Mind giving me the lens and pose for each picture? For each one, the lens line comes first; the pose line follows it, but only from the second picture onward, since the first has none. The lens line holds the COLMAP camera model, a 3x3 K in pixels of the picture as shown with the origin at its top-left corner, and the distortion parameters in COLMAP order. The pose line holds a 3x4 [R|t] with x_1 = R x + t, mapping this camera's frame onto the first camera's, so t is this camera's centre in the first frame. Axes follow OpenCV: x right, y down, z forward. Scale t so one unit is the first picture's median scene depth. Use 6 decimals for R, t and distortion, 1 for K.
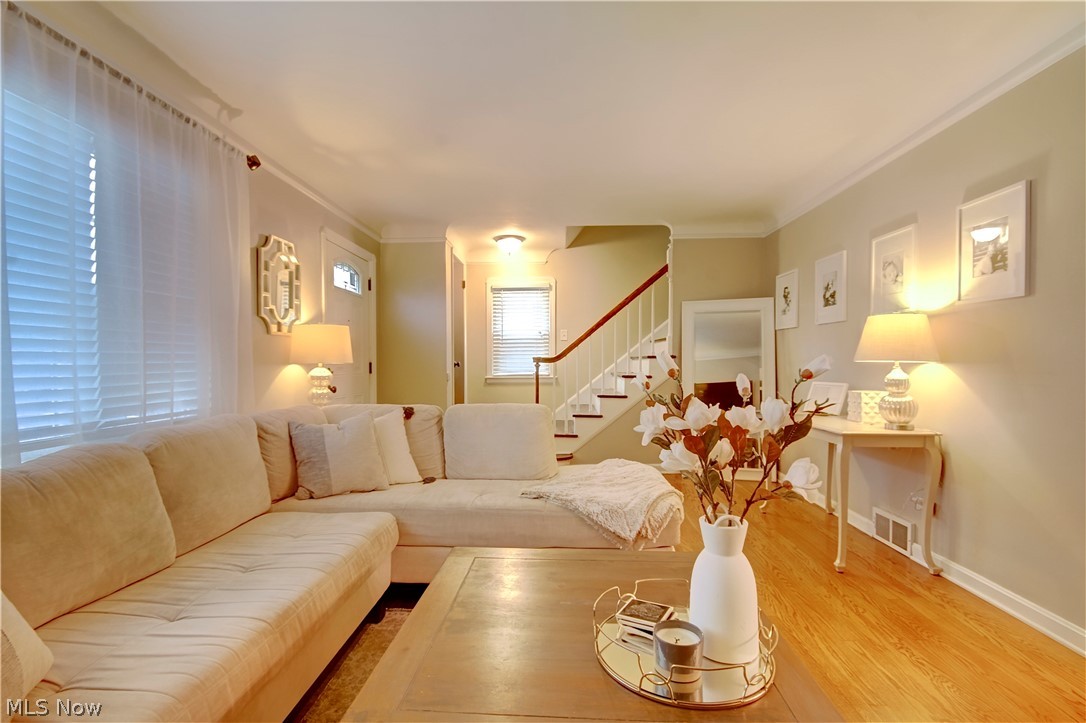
lens RADIAL K [[499.3, 0, 546.2], [0, 499.3, 378.3], [0, 0, 1]] dist [-0.000629, -0.000033]
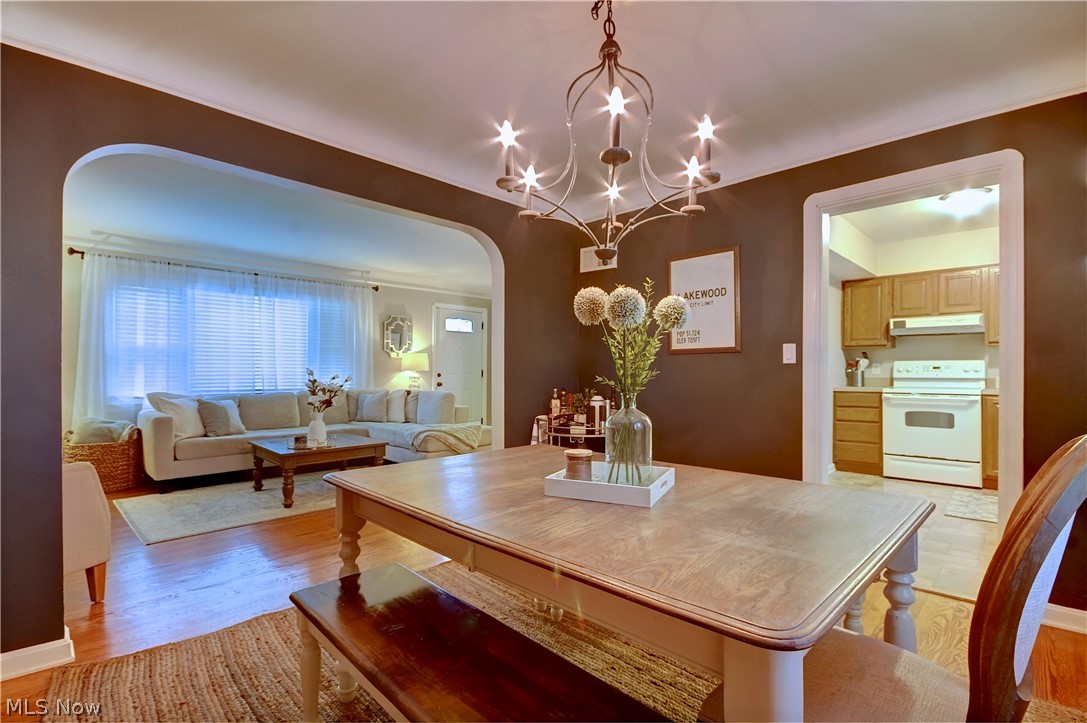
lens RADIAL K [[504.2, 0, 538.8], [0, 504.2, 371.5], [0, 0, 1]] dist [-0.000141, -0.000032]
pose [[0.743839, 0.007726, -0.668315, 1.462821], [-0.026949, 0.999467, -0.018440, -0.002063], [0.667816, 0.031726, 0.743650, -0.260972]]
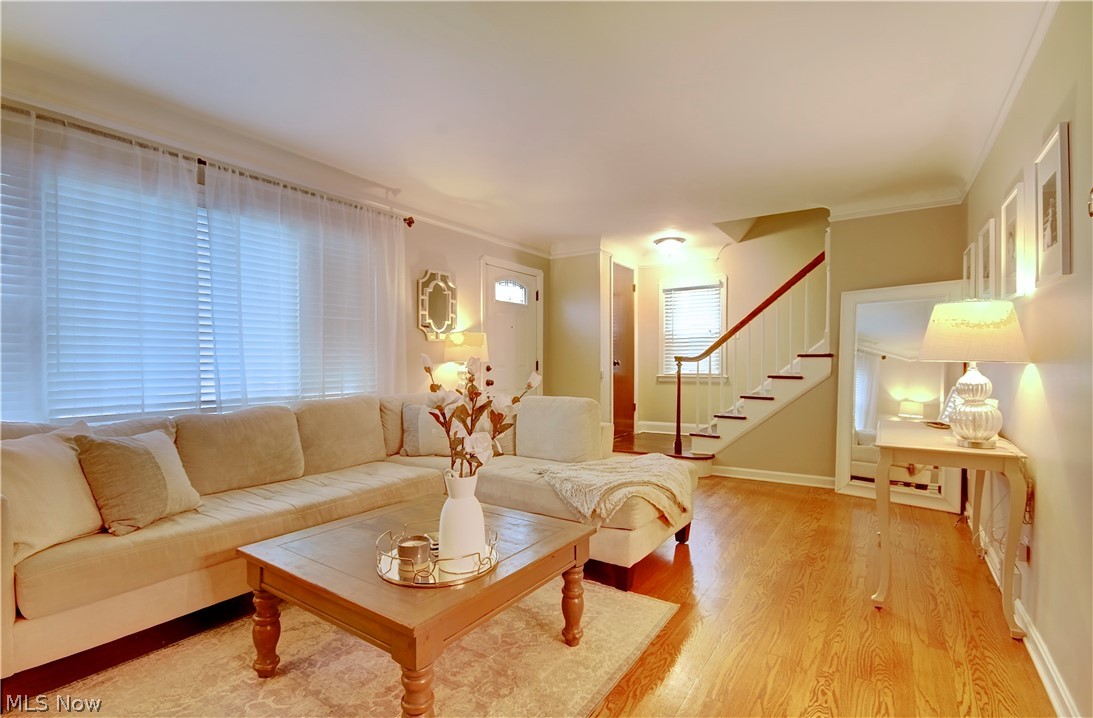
lens RADIAL K [[512.0, 0, 549.8], [0, 512.0, 371.4], [0, 0, 1]] dist [0.000319, -0.005833]
pose [[0.855809, 0.012055, -0.517152, 0.460550], [-0.017864, 0.999821, -0.006256, -0.000867], [0.516984, 0.014592, 0.855871, -0.040000]]
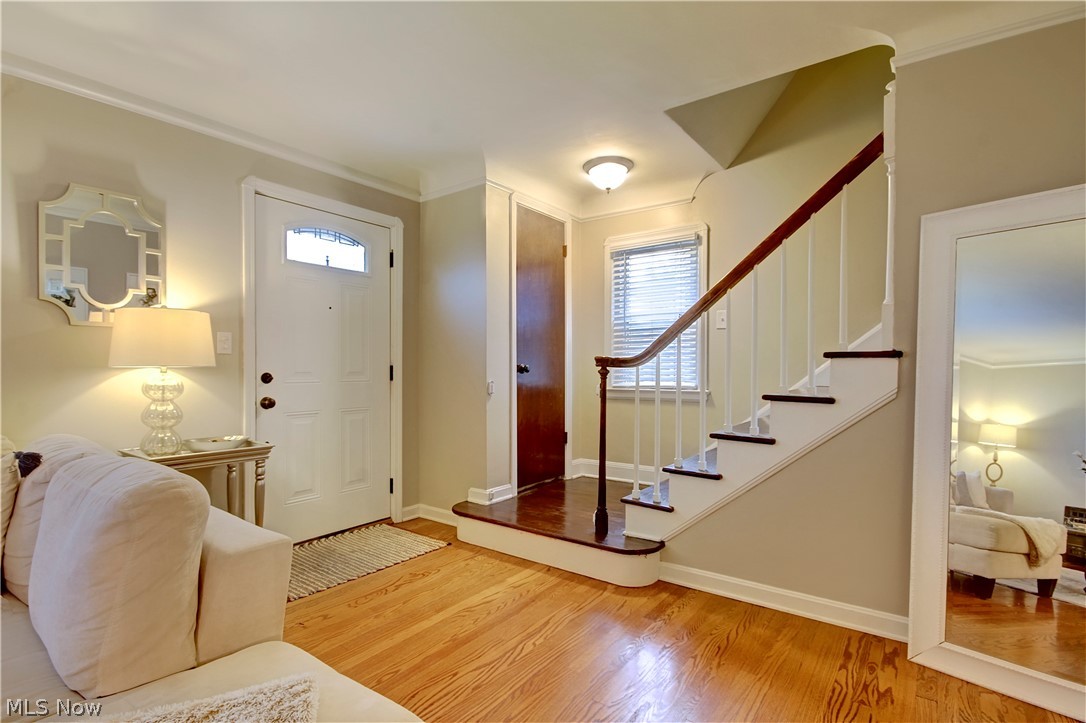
lens RADIAL K [[522.4, 0, 542.3], [0, 522.4, 373.6], [0, 0, 1]] dist [-0.000967, -0.000599]
pose [[0.824820, 0.012064, -0.565266, 0.397931], [-0.021054, 0.999734, -0.009385, -0.026606], [0.565003, 0.019642, 0.824855, 0.747505]]
